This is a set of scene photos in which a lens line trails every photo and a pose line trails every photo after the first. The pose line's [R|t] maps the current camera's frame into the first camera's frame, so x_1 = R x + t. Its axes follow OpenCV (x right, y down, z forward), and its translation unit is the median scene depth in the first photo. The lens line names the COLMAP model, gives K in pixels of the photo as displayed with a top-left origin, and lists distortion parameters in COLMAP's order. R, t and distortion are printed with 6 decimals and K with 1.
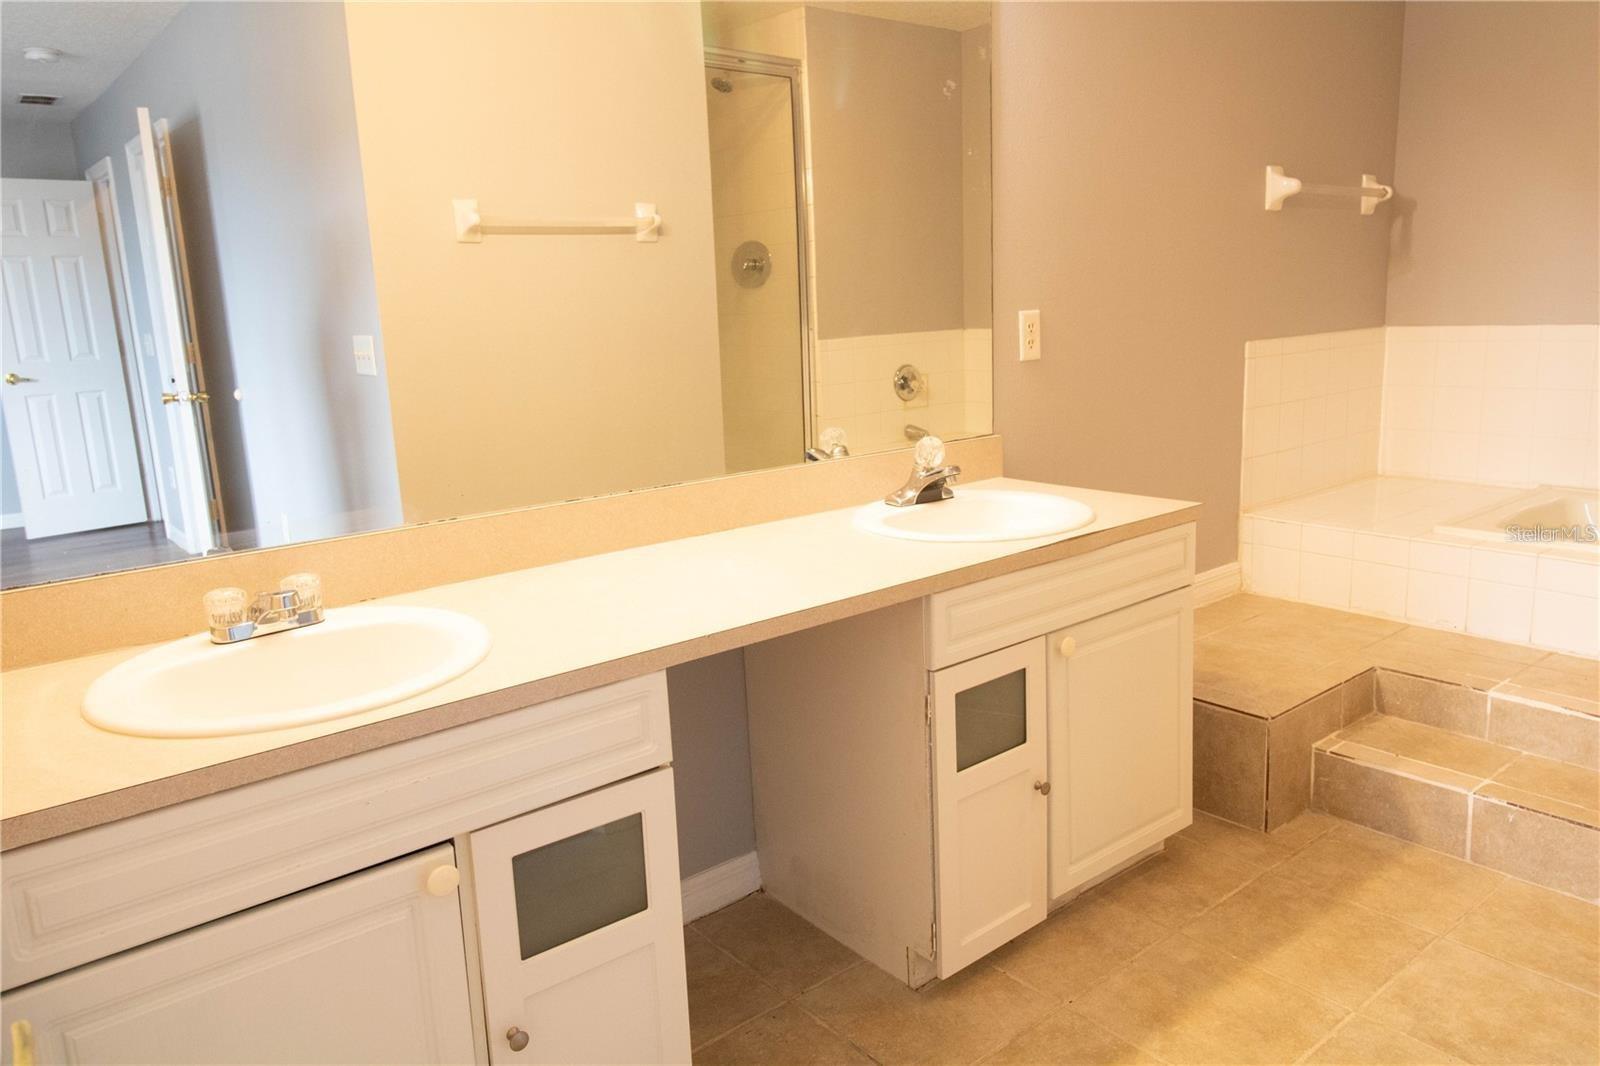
lens RADIAL K [[1096.8, 0, 800.0], [0, 1096.8, 533.0], [0, 0, 1]] dist [0.001512, 0.000102]
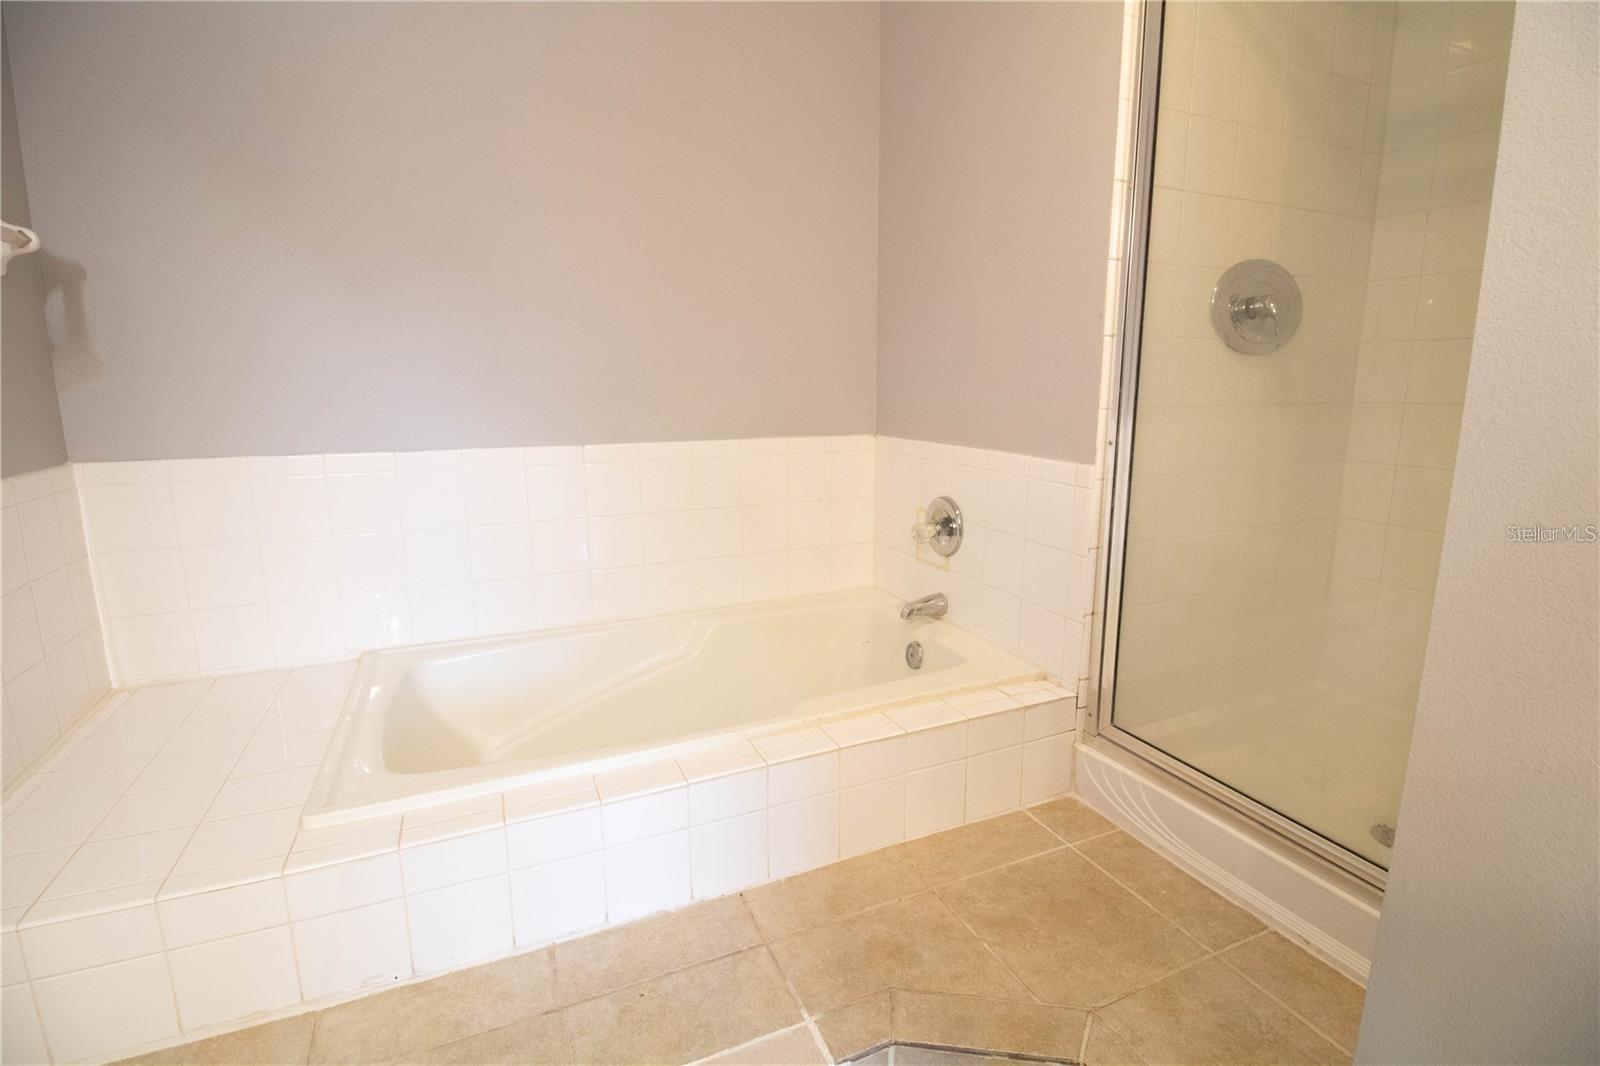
lens RADIAL K [[747.7, 0, 805.5], [0, 747.7, 514.8], [0, 0, 1]] dist [0.000808, -0.012498]
pose [[0.246215, -0.131215, 0.960292, 0.247722], [0.187508, 0.978523, 0.085630, -0.126286], [-0.950904, 0.158979, 0.265531, 0.534251]]
